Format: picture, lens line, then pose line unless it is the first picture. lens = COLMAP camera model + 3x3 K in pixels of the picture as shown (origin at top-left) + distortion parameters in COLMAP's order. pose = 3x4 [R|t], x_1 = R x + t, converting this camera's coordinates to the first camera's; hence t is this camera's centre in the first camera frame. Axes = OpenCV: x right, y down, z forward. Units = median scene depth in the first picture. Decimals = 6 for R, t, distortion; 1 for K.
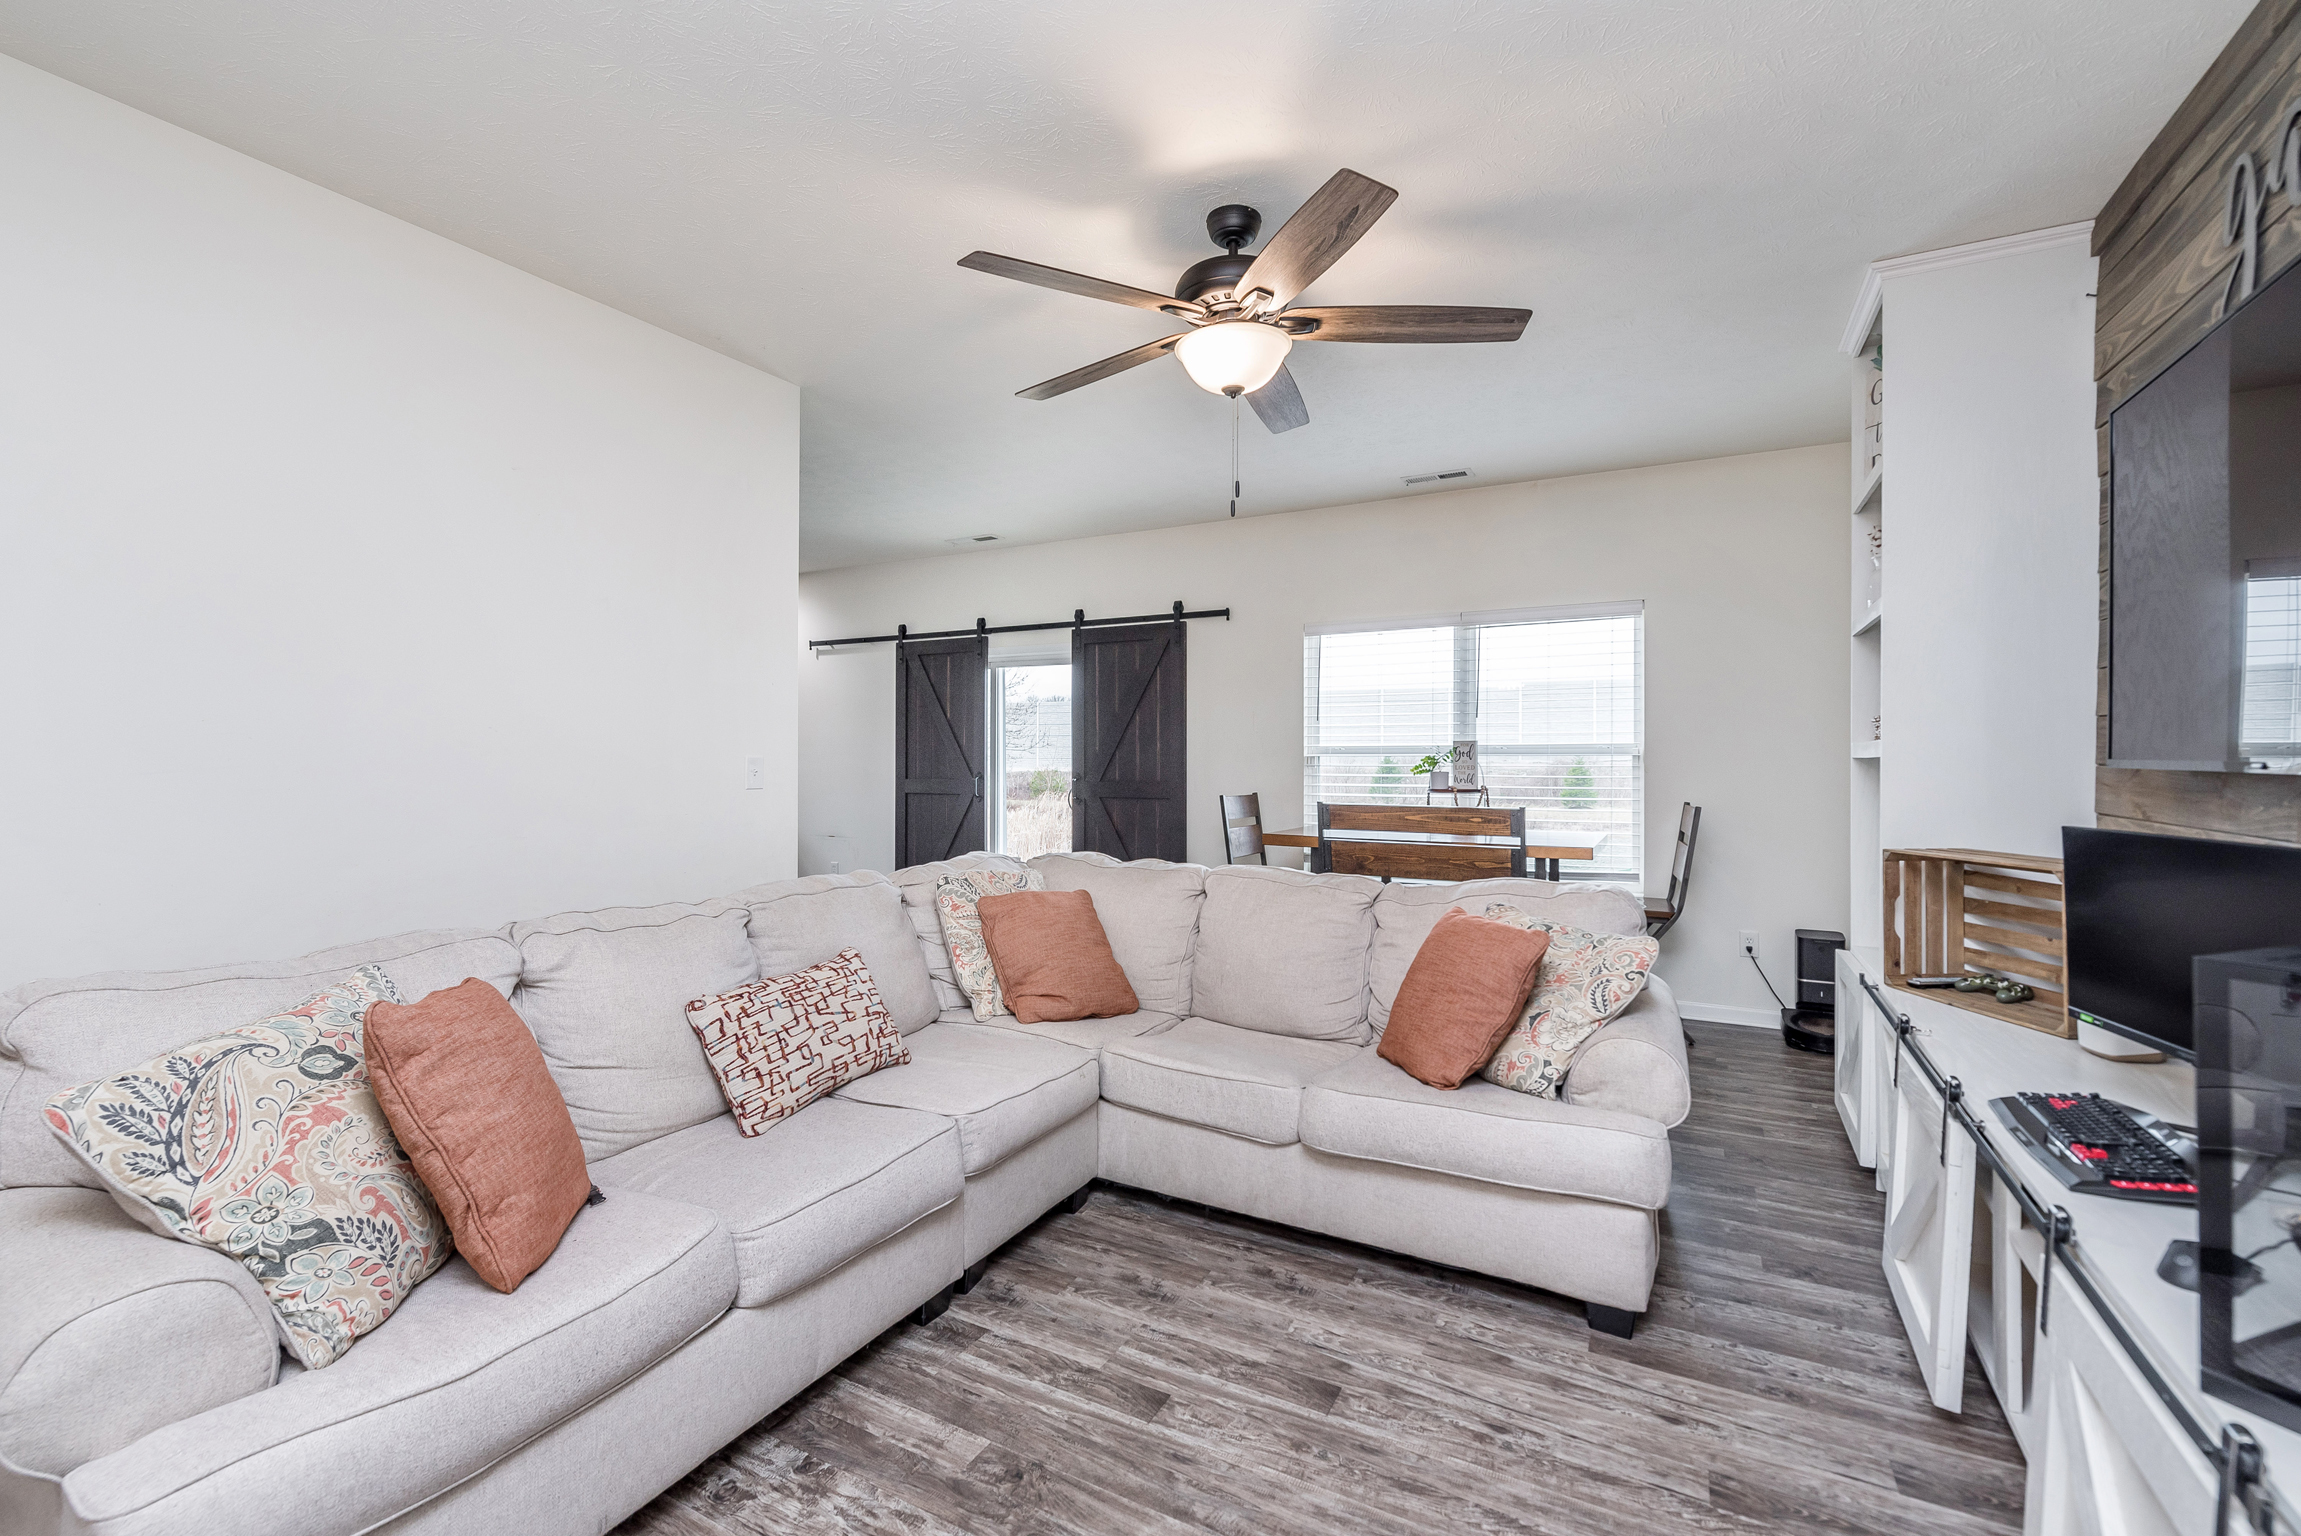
lens RADIAL K [[1001.5, 0, 1135.0], [0, 1001.5, 756.8], [0, 0, 1]] dist [-0.000714, -0.000717]
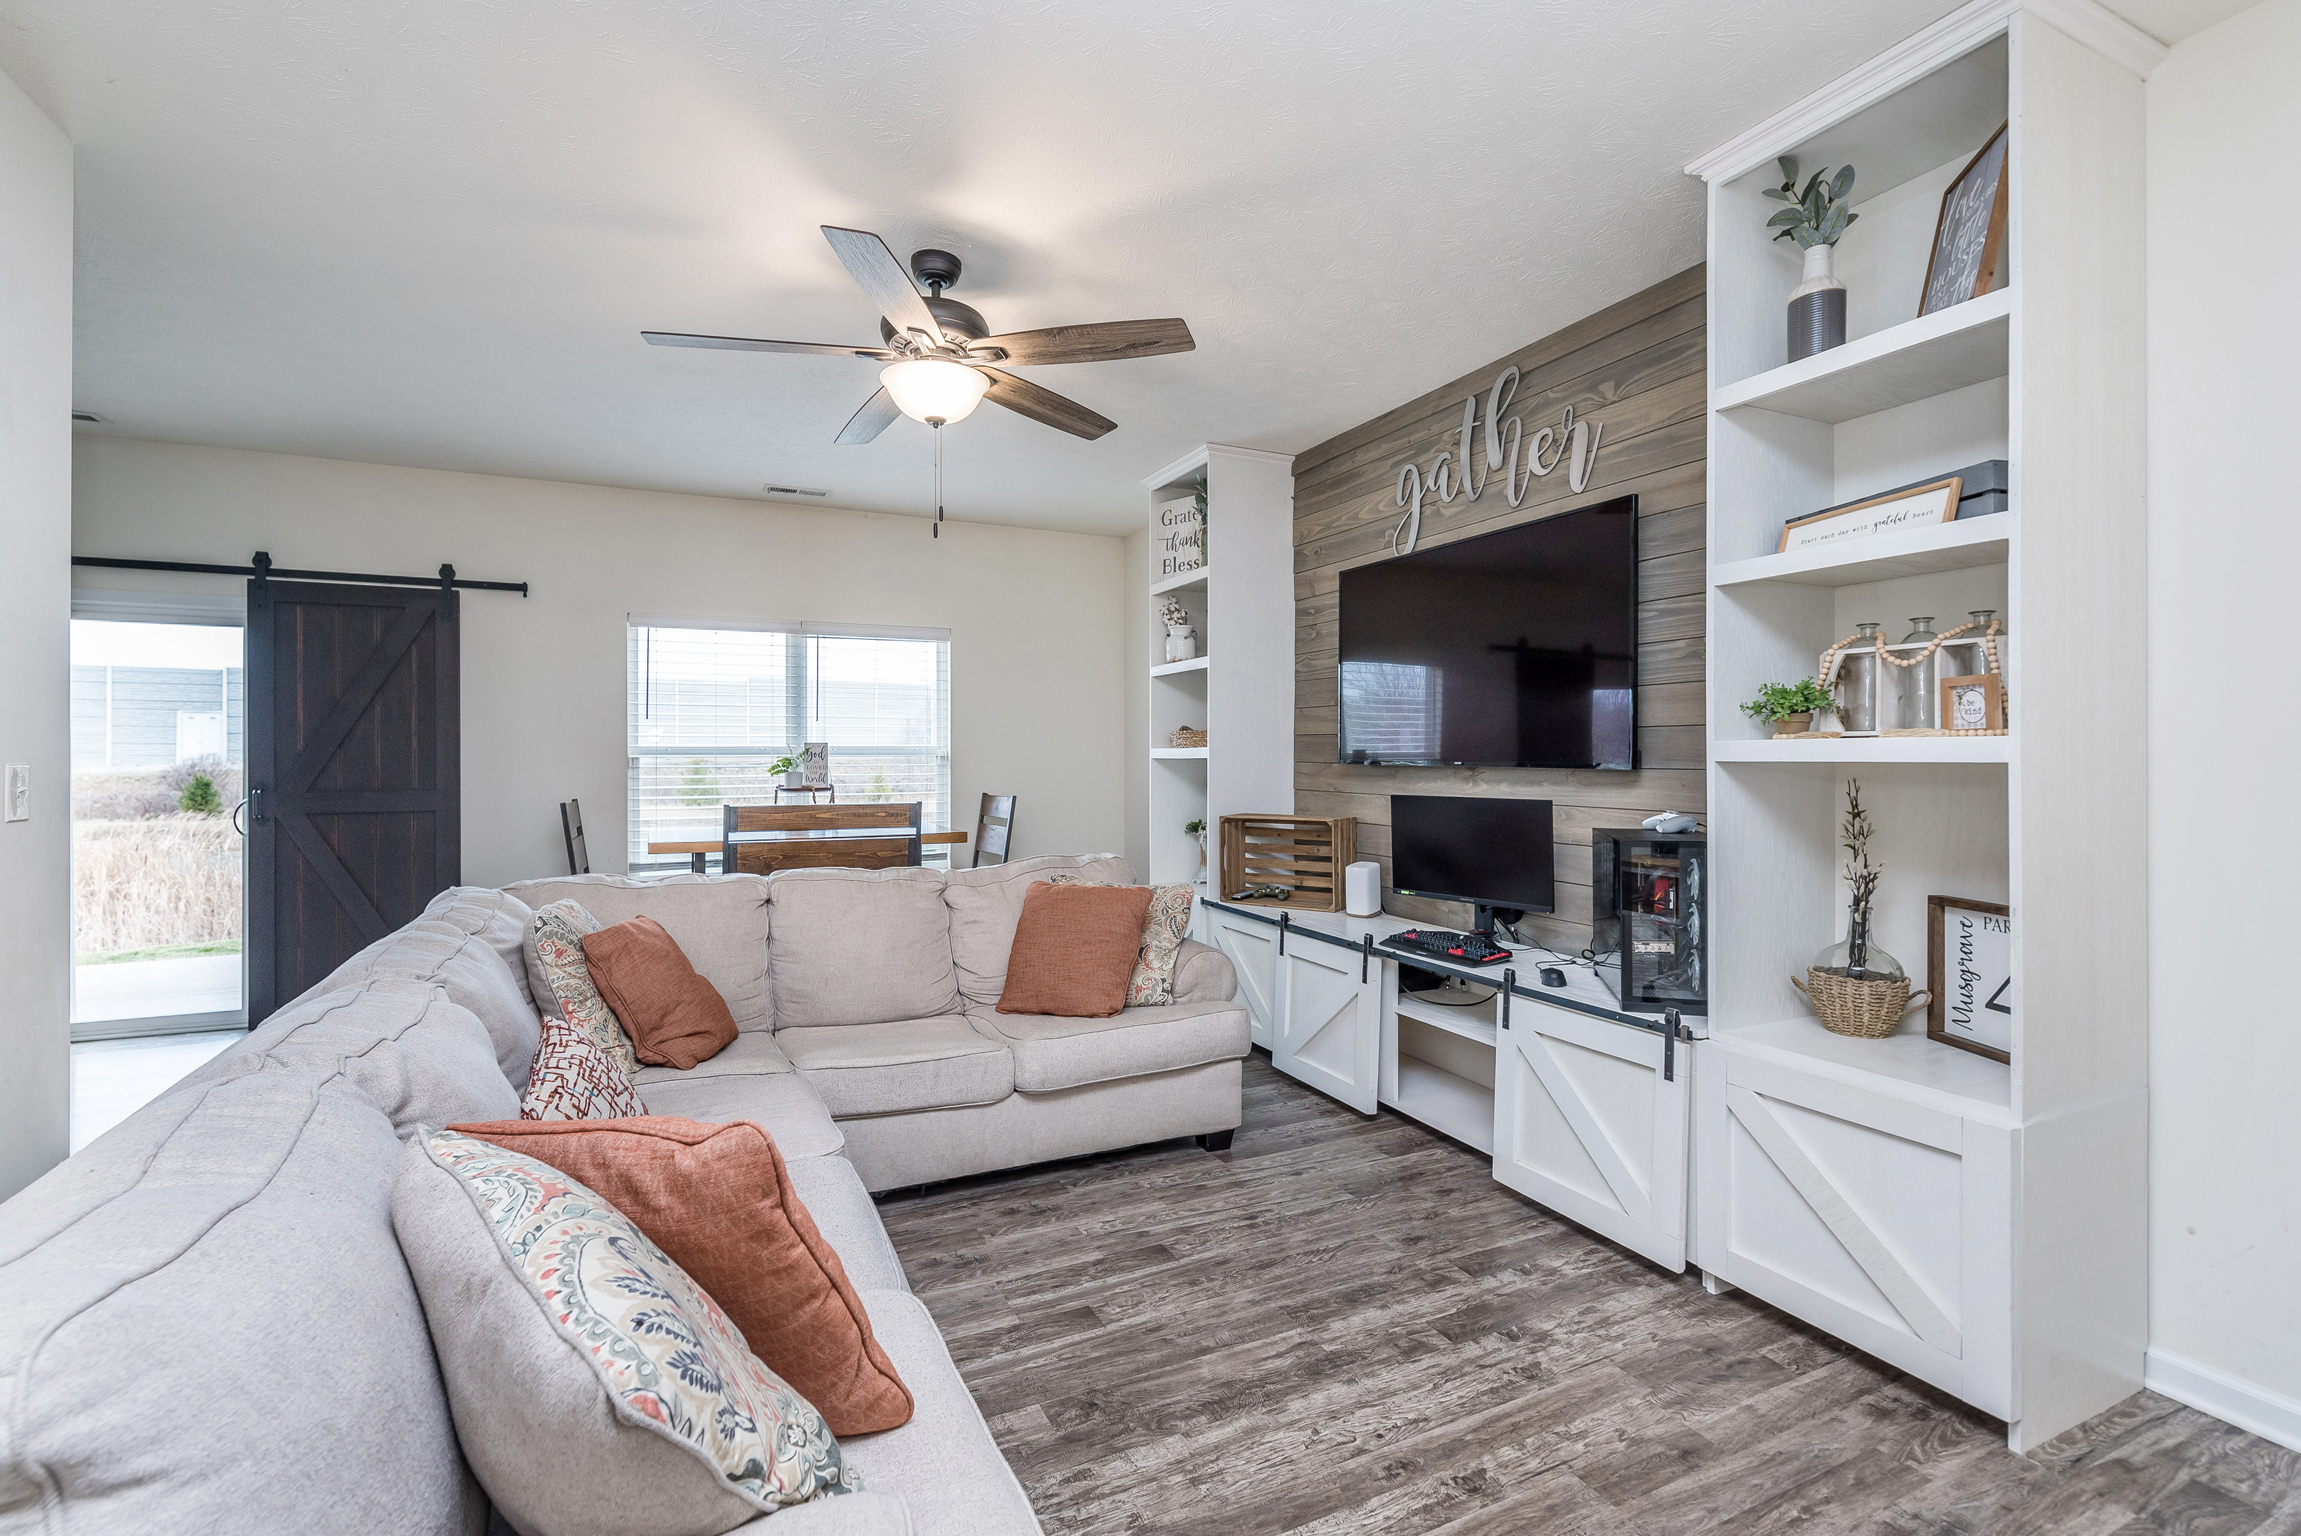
lens RADIAL K [[1001.5, 0, 1120.6], [0, 1001.5, 756.5], [0, 0, 1]] dist [-0.000714, -0.000717]
pose [[0.581274, -0.002816, 0.813703, -0.642789], [0.000419, 0.999995, 0.003161, -0.008054], [-0.813708, -0.001496, 0.581272, 0.205154]]
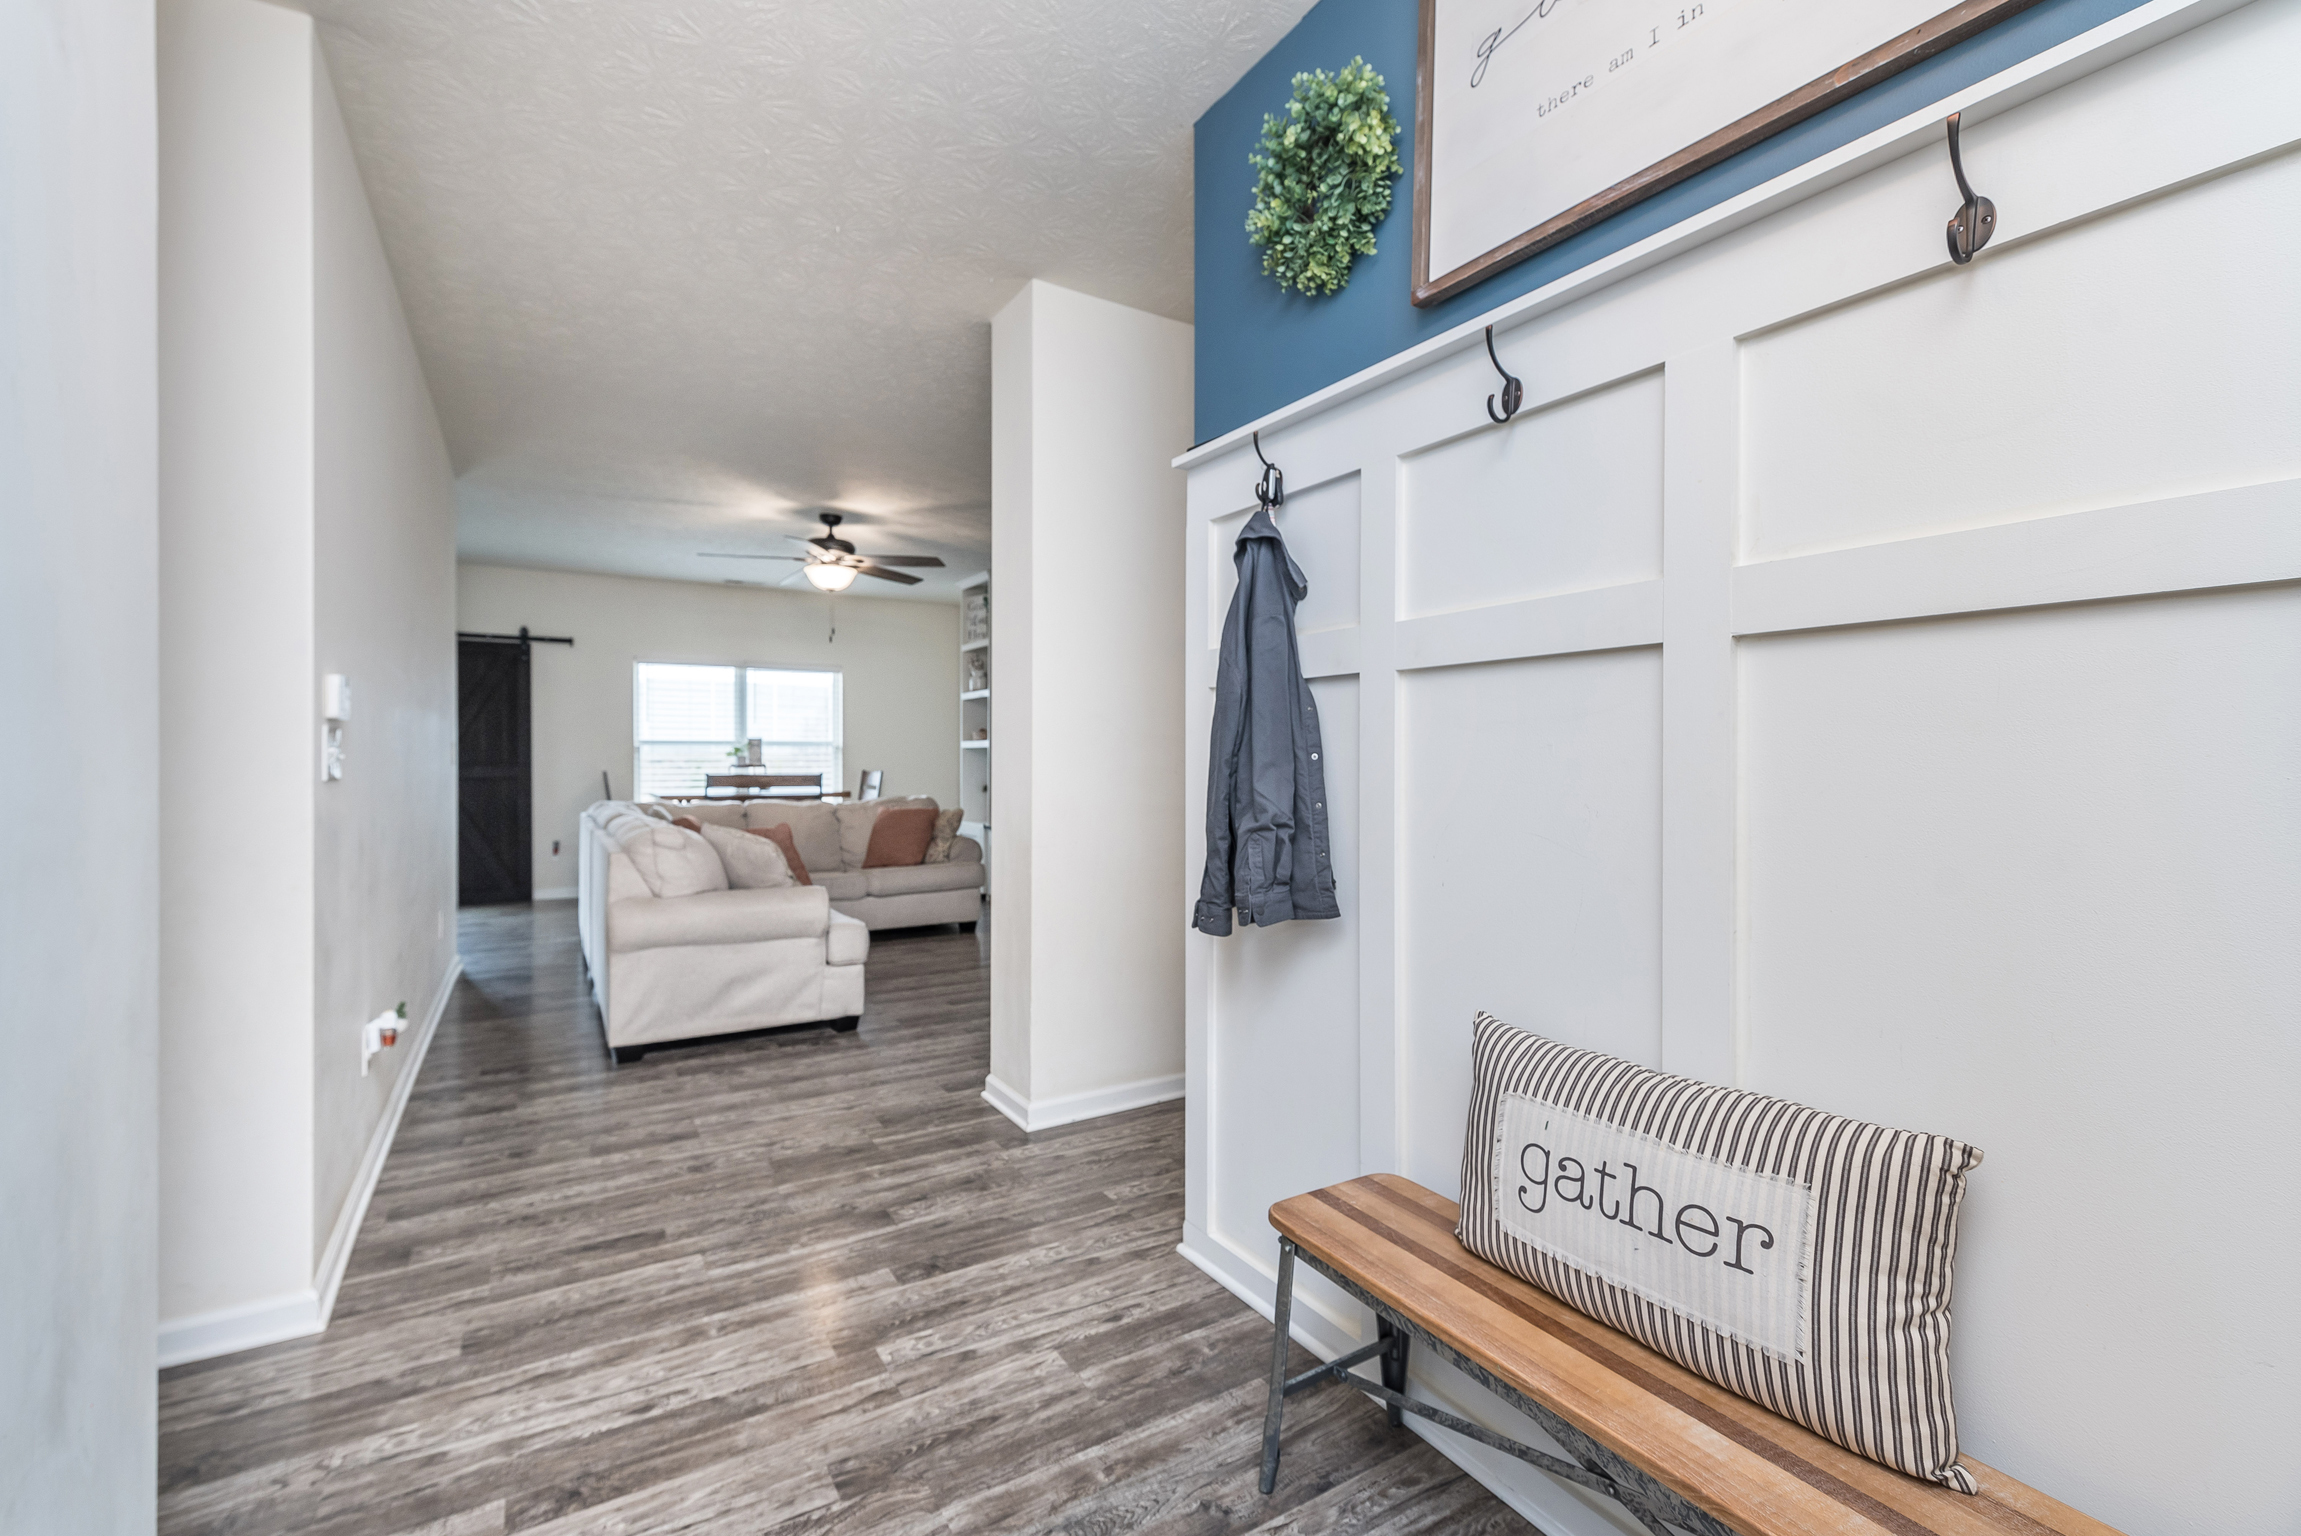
lens RADIAL K [[1001.5, 0, 1137.1], [0, 1001.5, 766.0], [0, 0, 1]] dist [-0.000714, -0.000717]
pose [[0.488891, -0.009329, 0.872295, -1.541769], [-0.001320, 0.999934, 0.011434, 0.022344], [-0.872344, -0.006741, 0.488846, -0.743296]]
